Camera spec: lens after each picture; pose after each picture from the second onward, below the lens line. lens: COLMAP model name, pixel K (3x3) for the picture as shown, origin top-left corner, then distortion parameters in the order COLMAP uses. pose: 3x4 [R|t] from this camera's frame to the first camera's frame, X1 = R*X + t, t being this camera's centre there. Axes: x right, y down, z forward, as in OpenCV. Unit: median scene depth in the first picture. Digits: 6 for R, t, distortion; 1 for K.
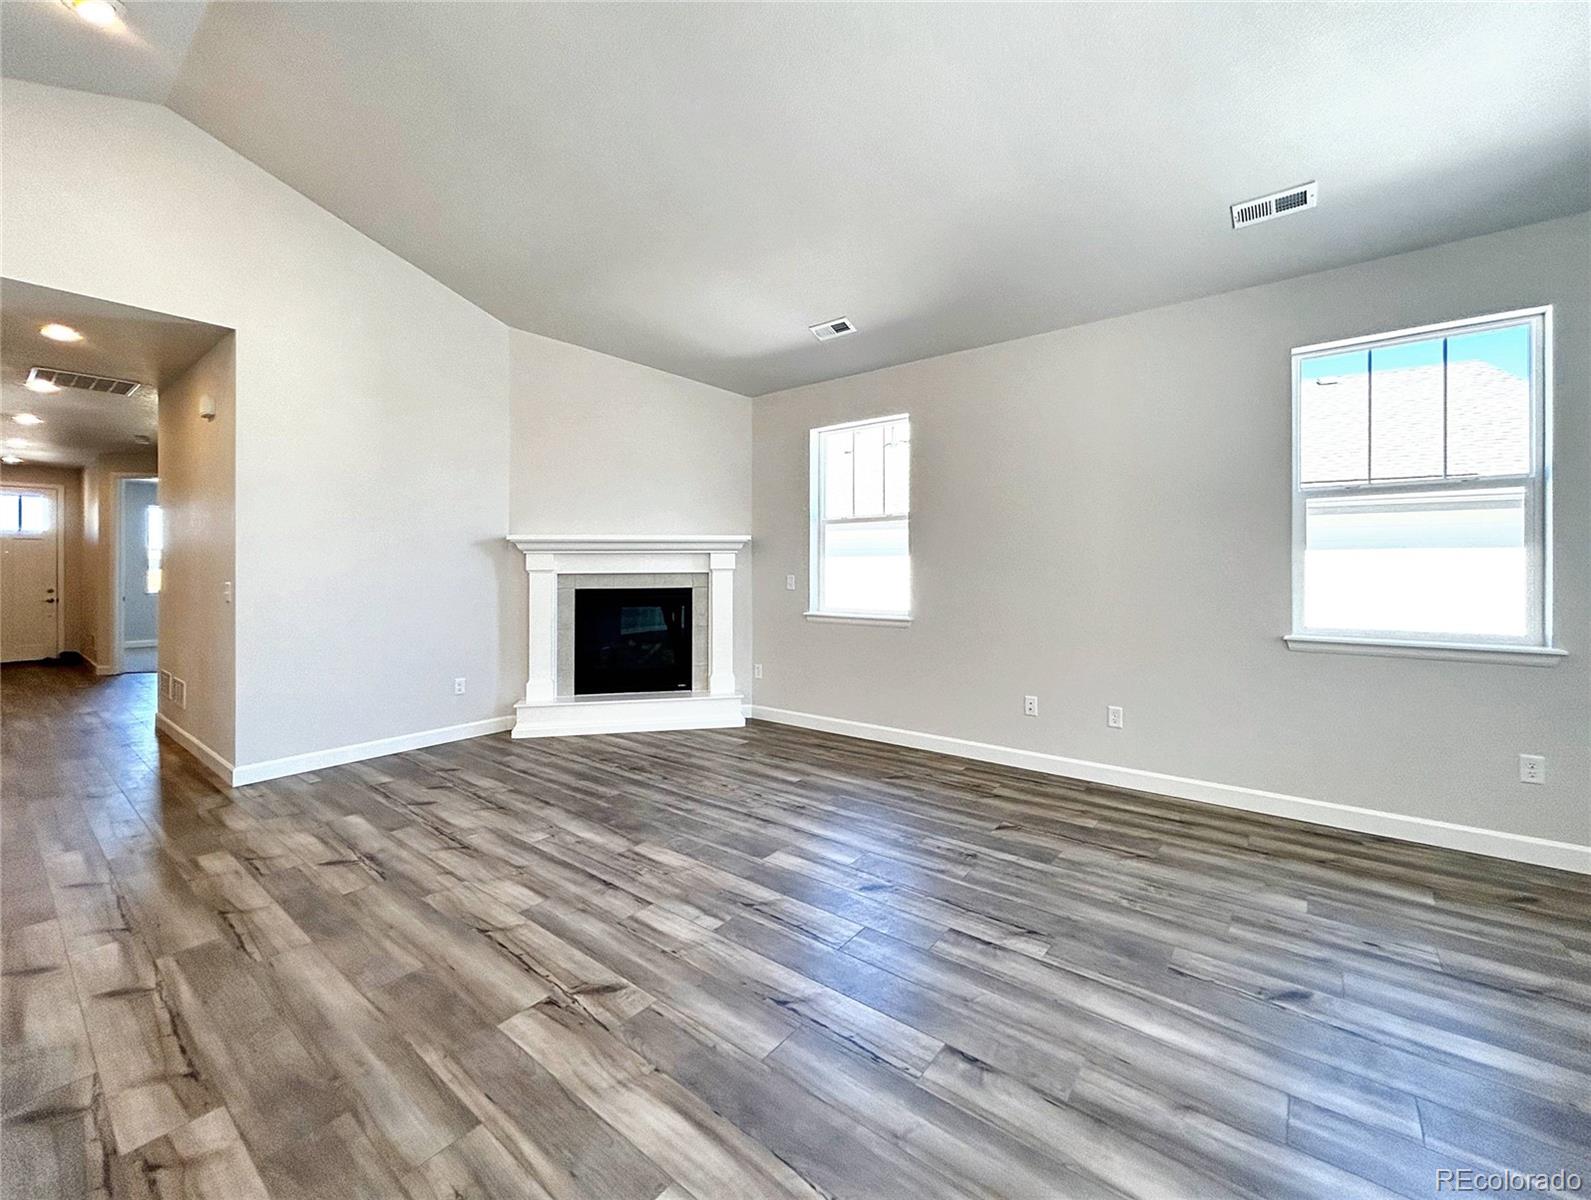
lens RADIAL K [[661.9, 0, 804.3], [0, 661.9, 562.9], [0, 0, 1]] dist [0.000874, -0.002011]
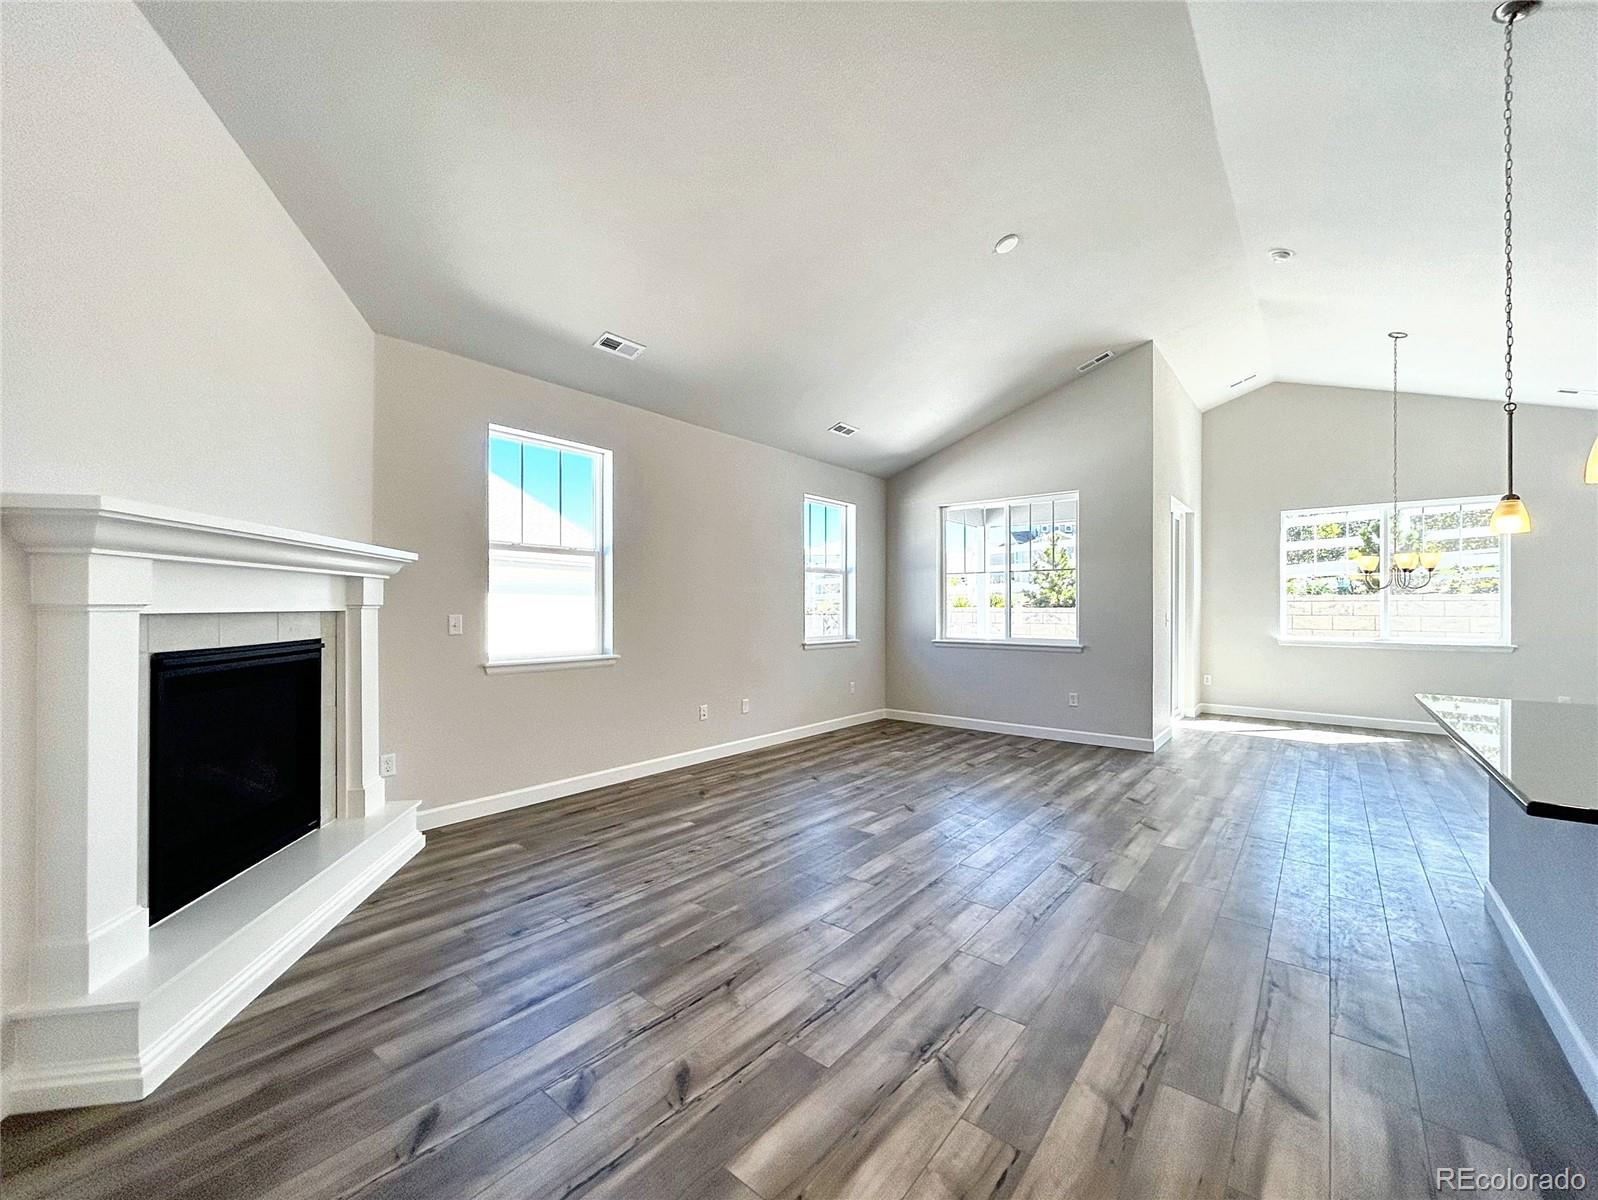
lens RADIAL K [[664.8, 0, 786.4], [0, 664.8, 594.2], [0, 0, 1]] dist [0.000874, -0.002011]
pose [[0.014223, 0.023768, 0.999616, -1.167600], [-0.010846, 0.999662, -0.023615, 0.016757], [-0.999840, -0.010506, 0.014476, 1.000637]]
